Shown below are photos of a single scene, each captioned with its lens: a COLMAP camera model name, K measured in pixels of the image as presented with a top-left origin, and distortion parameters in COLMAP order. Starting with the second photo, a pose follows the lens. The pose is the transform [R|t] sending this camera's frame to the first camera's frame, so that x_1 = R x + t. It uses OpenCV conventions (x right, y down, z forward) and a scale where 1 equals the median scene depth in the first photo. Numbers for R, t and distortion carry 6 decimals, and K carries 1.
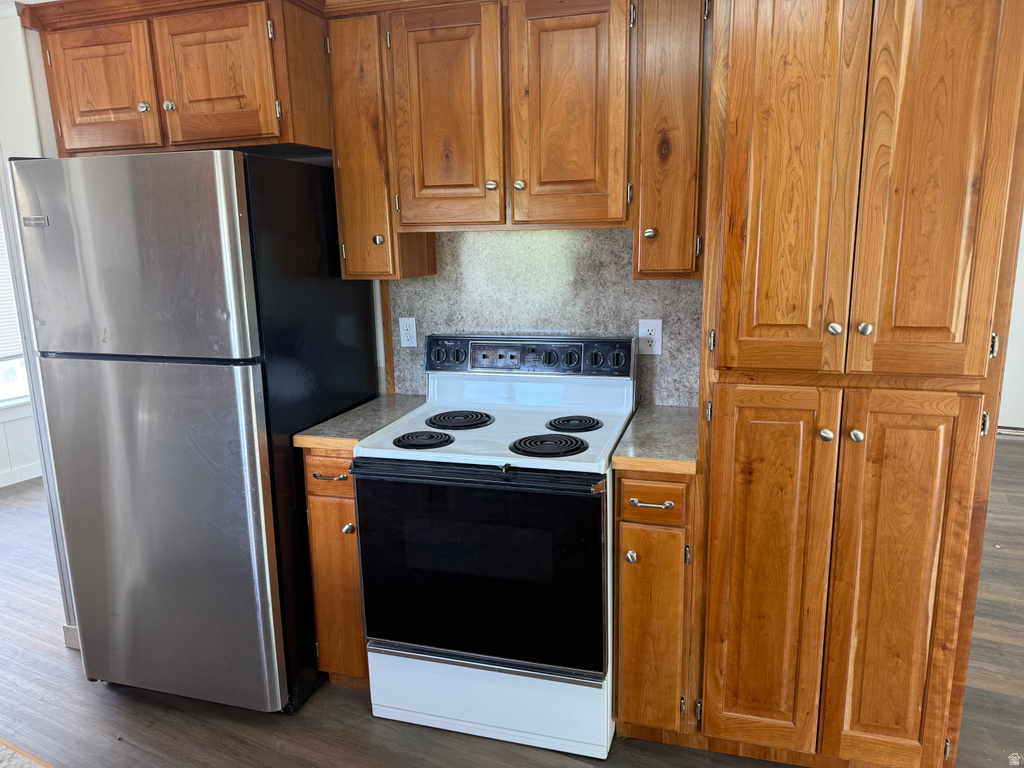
lens RADIAL K [[728.7, 0, 509.4], [0, 728.7, 386.2], [0, 0, 1]] dist [0.060548, -0.073383]
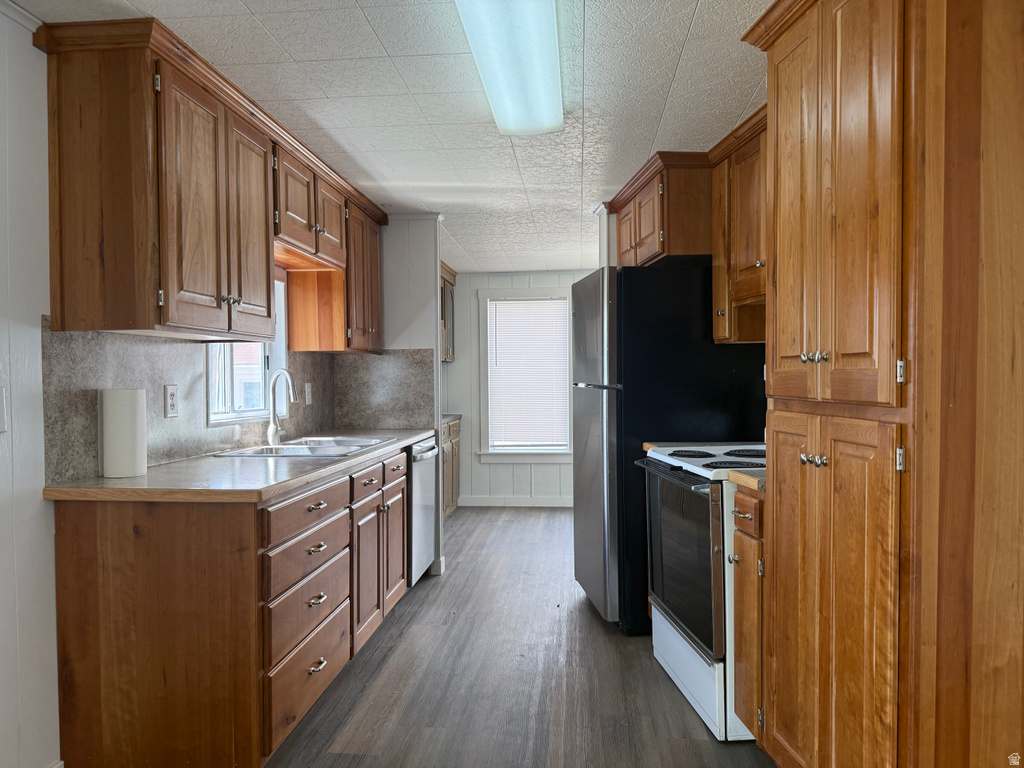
lens RADIAL K [[728.7, 0, 501.8], [0, 728.7, 392.2], [0, 0, 1]] dist [0.060548, -0.073383]
pose [[0.366379, 0.036212, -0.929761, 1.095262], [-0.182434, 0.982643, -0.033618, 0.076217], [0.912406, 0.181937, 0.366626, 0.177595]]
